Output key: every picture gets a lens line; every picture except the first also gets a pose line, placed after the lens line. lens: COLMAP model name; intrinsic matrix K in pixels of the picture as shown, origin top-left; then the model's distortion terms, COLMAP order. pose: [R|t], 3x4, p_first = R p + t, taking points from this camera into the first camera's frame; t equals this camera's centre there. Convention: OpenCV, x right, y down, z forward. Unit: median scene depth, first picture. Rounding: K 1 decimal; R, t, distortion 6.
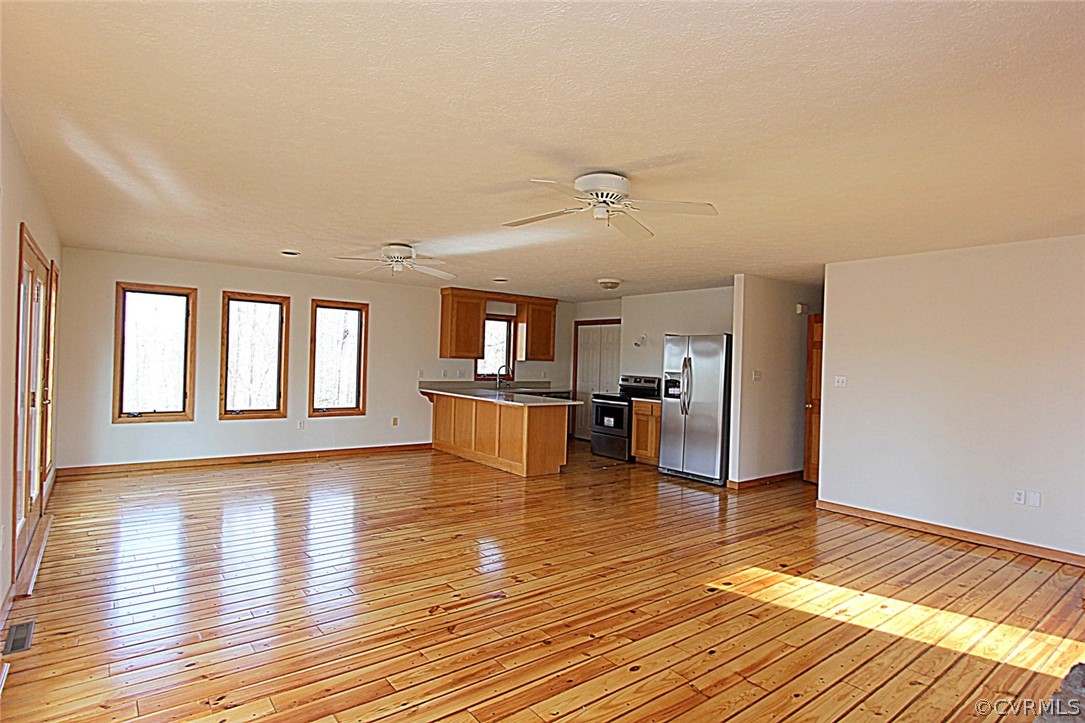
lens RADIAL K [[571.0, 0, 546.2], [0, 571.0, 360.2], [0, 0, 1]] dist [-0.003365, -0.001022]
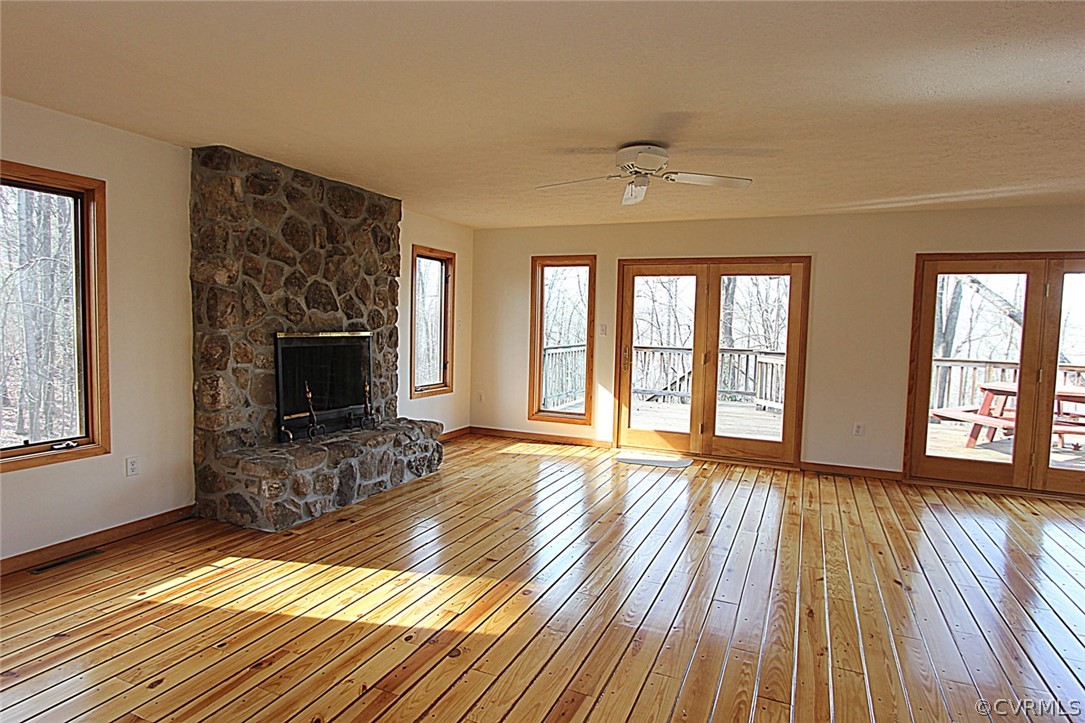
lens RADIAL K [[595.7, 0, 548.2], [0, 595.7, 361.9], [0, 0, 1]] dist [-0.030723, 0.019189]
pose [[-0.879206, -0.019704, -0.476033, 0.307122], [-0.050486, 0.997372, 0.051962, 0.012787], [0.473759, 0.069719, -0.877891, 0.762969]]
